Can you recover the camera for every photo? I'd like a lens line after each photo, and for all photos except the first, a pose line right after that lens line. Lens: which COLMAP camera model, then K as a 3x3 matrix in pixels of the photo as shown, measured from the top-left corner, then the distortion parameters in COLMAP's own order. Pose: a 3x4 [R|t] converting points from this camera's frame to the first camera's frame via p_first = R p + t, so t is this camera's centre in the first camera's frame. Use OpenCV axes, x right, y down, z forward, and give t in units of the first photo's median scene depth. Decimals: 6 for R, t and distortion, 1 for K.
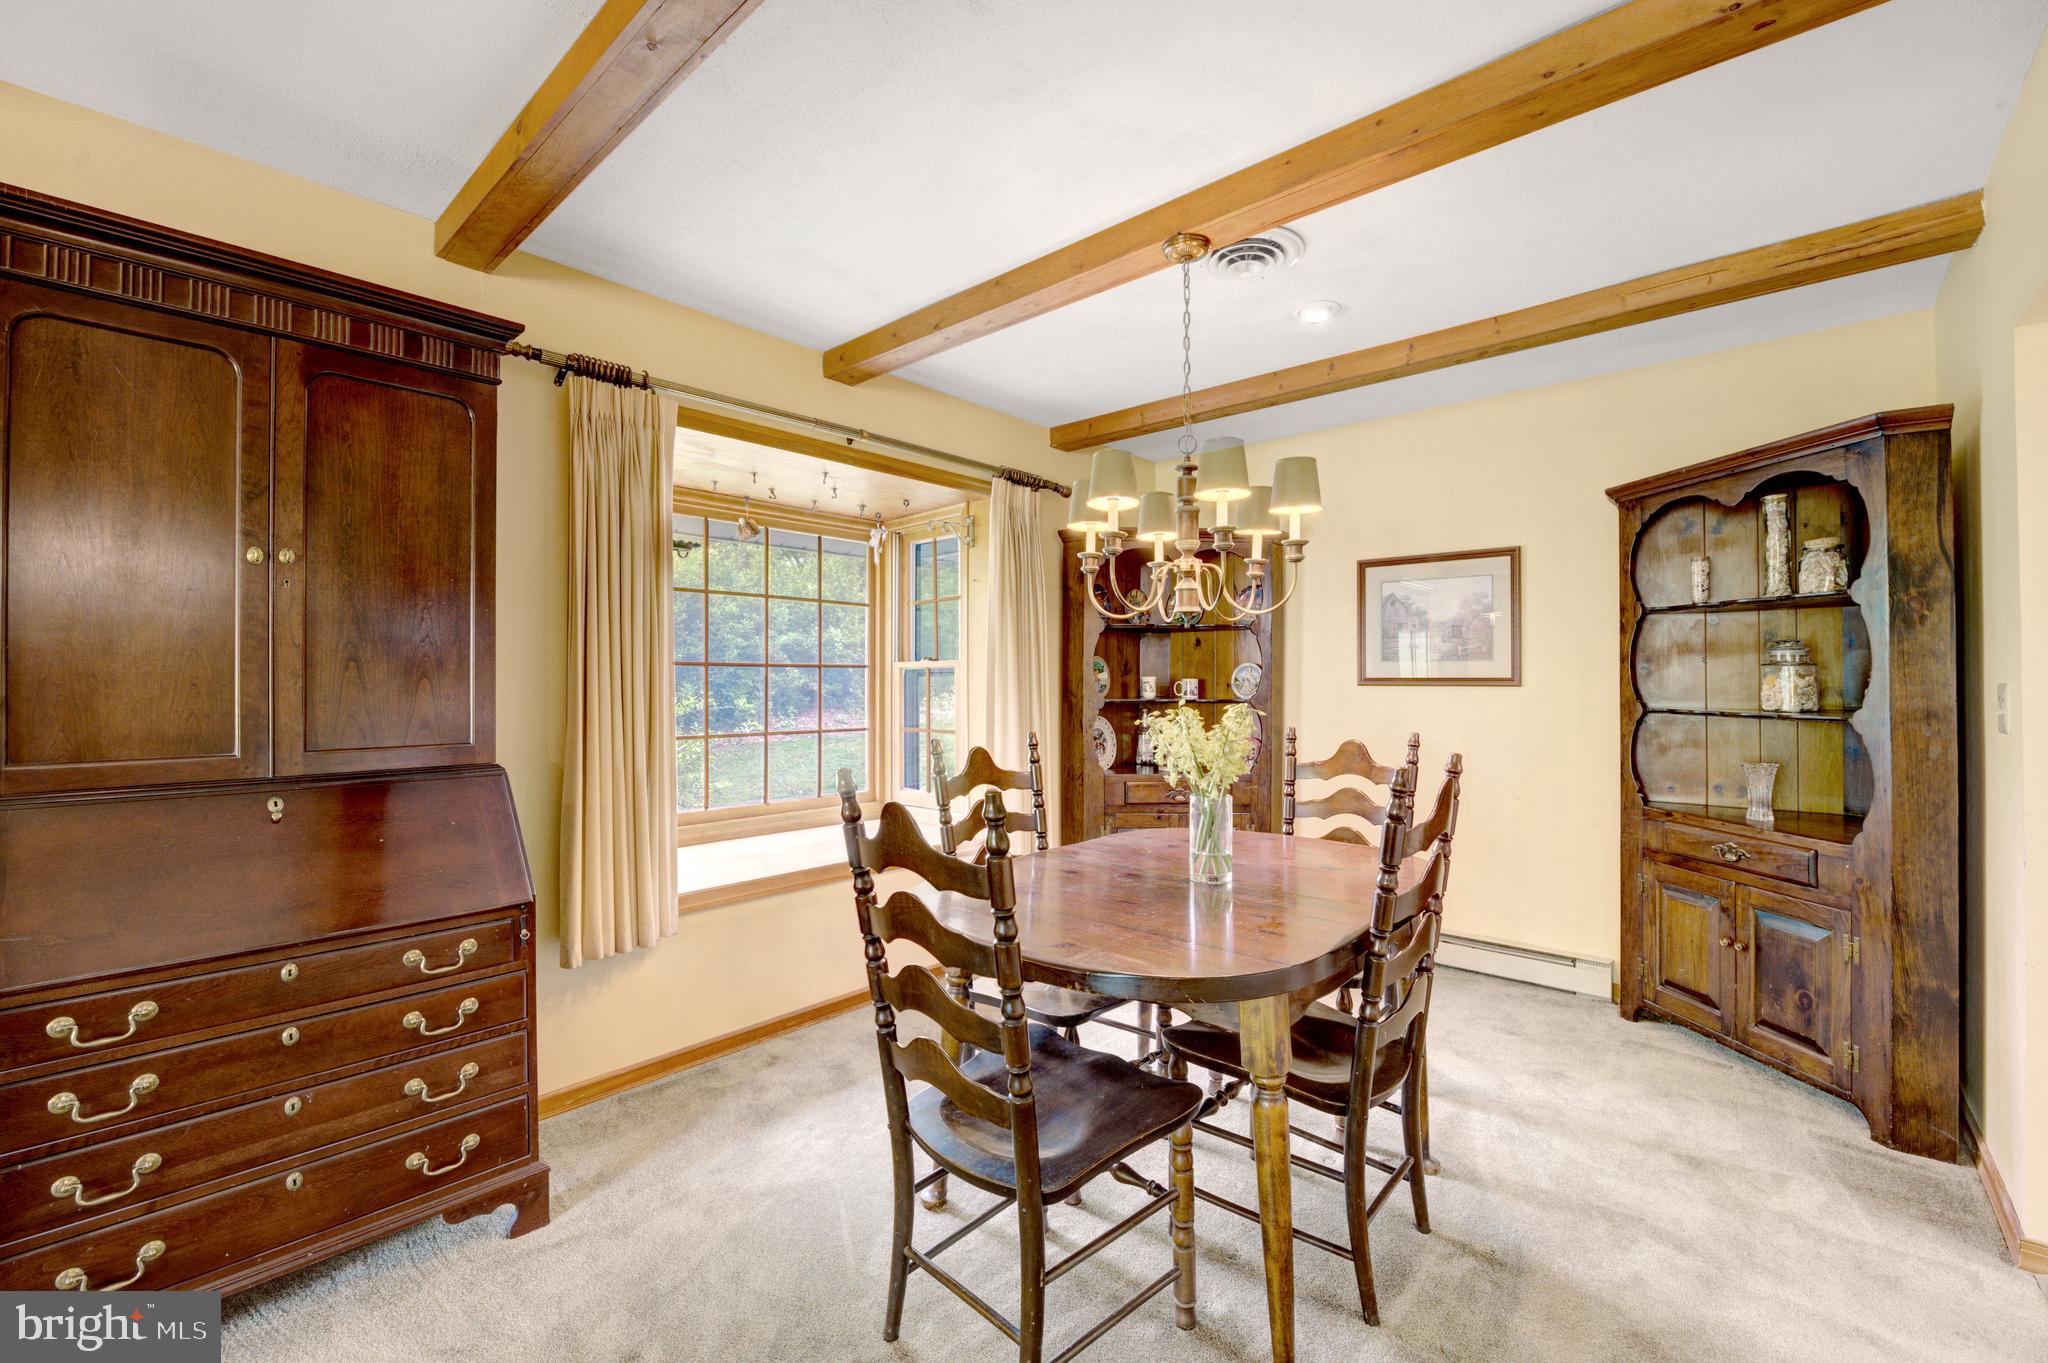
lens RADIAL K [[823.8, 0, 1032.1], [0, 823.8, 675.4], [0, 0, 1]] dist [-0.018645, -0.000199]
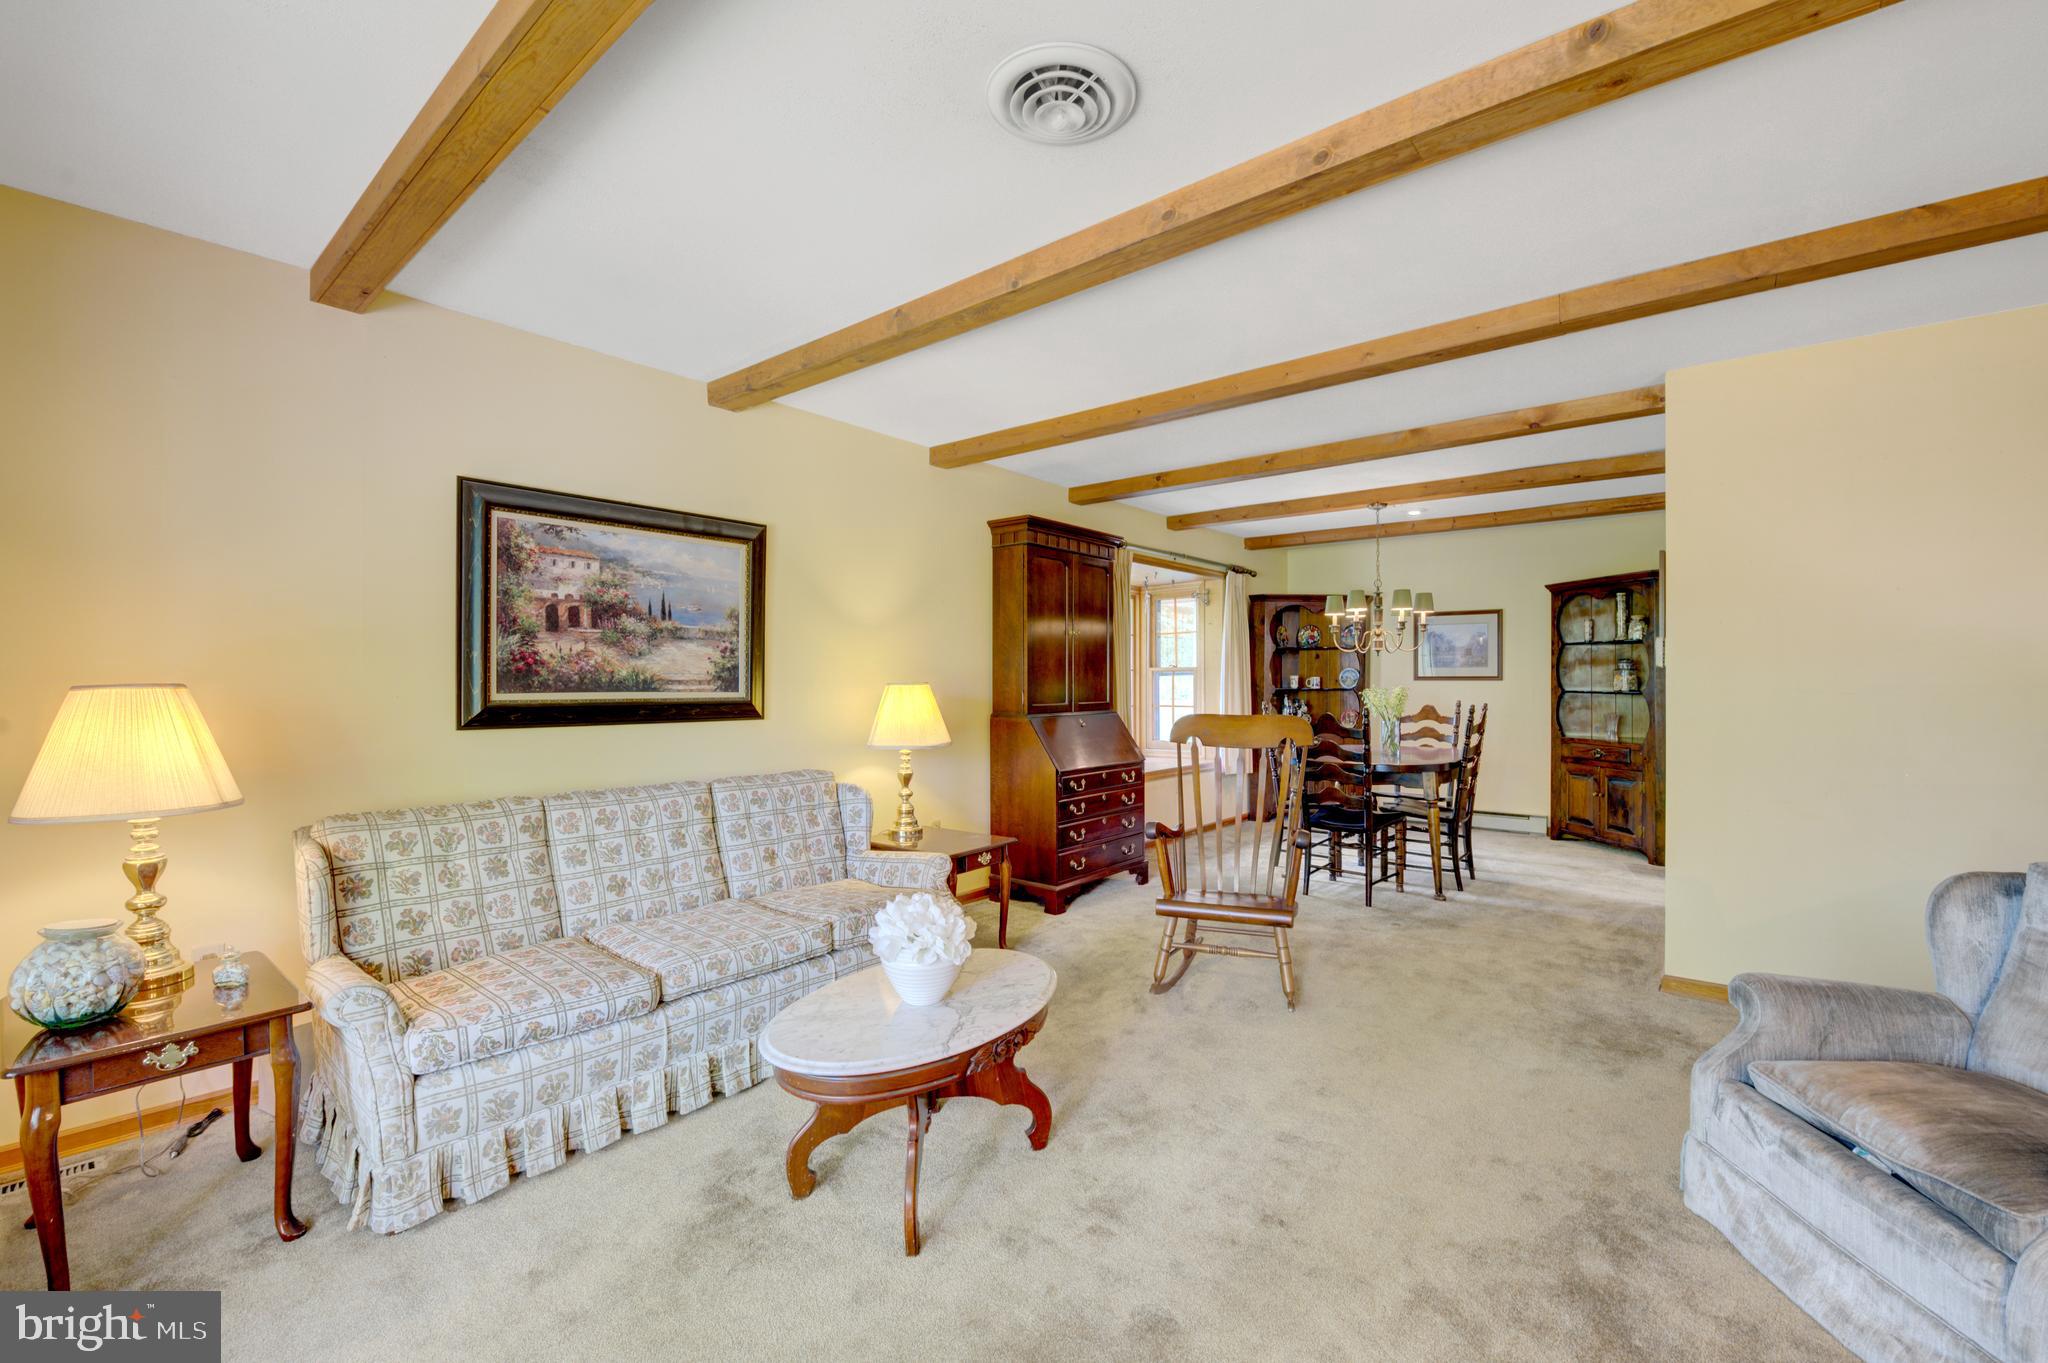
lens RADIAL K [[823.8, 0, 1015.2], [0, 823.8, 684.5], [0, 0, 1]] dist [-0.018645, -0.000199]
pose [[0.999805, -0.000730, 0.019725, -0.709778], [0.000501, 0.999933, 0.011606, -0.000708], [-0.019732, -0.011594, 0.999738, -1.091547]]
